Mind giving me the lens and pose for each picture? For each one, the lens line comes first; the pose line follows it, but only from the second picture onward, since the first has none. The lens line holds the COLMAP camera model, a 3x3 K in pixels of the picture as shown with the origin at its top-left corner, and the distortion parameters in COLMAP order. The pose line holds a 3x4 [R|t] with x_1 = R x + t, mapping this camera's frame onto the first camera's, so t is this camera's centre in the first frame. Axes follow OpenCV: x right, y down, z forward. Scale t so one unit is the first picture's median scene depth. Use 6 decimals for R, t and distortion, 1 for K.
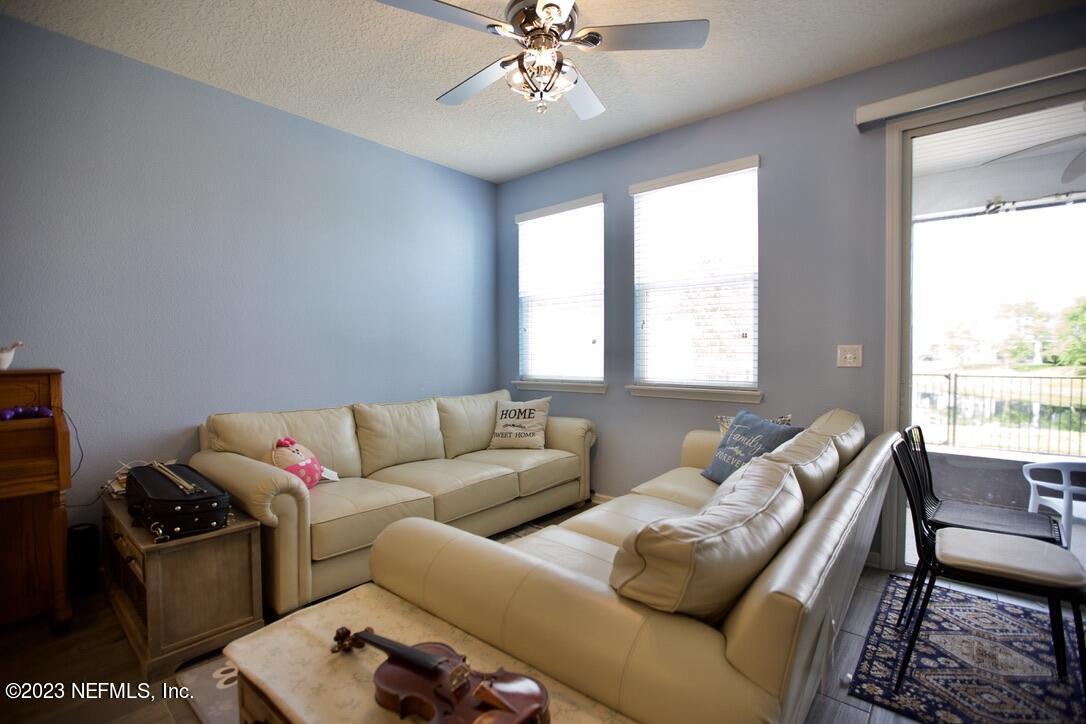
lens RADIAL K [[494.9, 0, 536.4], [0, 494.9, 363.0], [0, 0, 1]] dist [-0.051936, 0.016825]
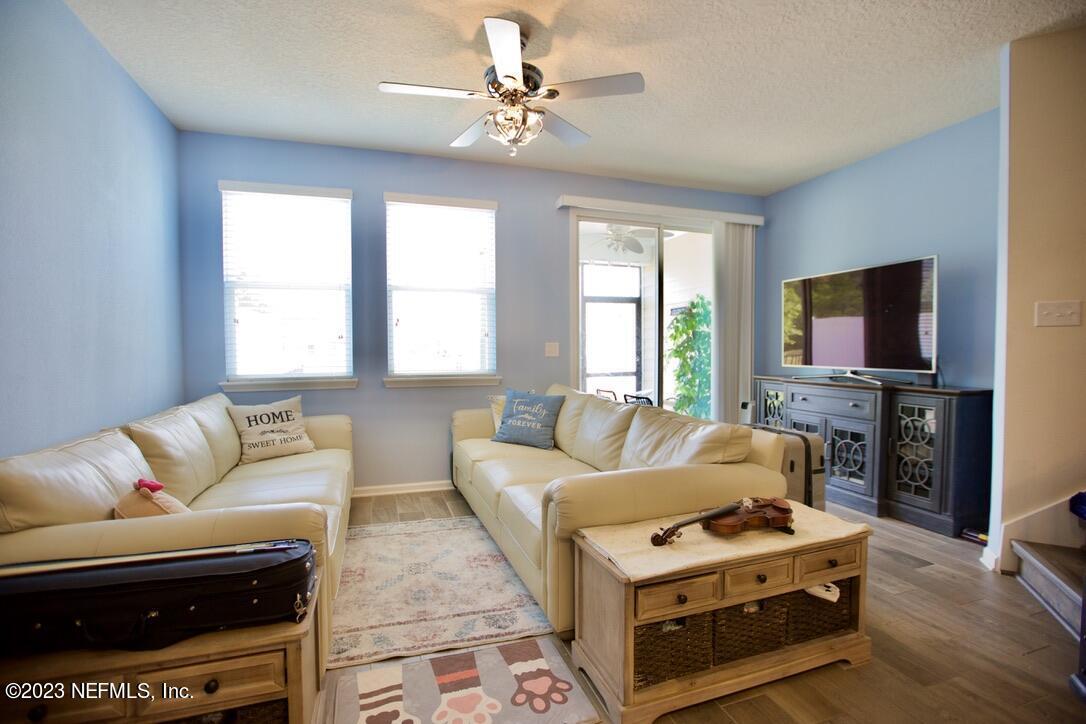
lens RADIAL K [[490.9, 0, 543.0], [0, 490.9, 362.0], [0, 0, 1]] dist [0.000419, -0.000022]
pose [[0.527727, -0.020910, 0.849156, -0.533356], [0.014999, 0.999770, 0.015296, -0.002032], [-0.849281, 0.004665, 0.527920, 0.140001]]
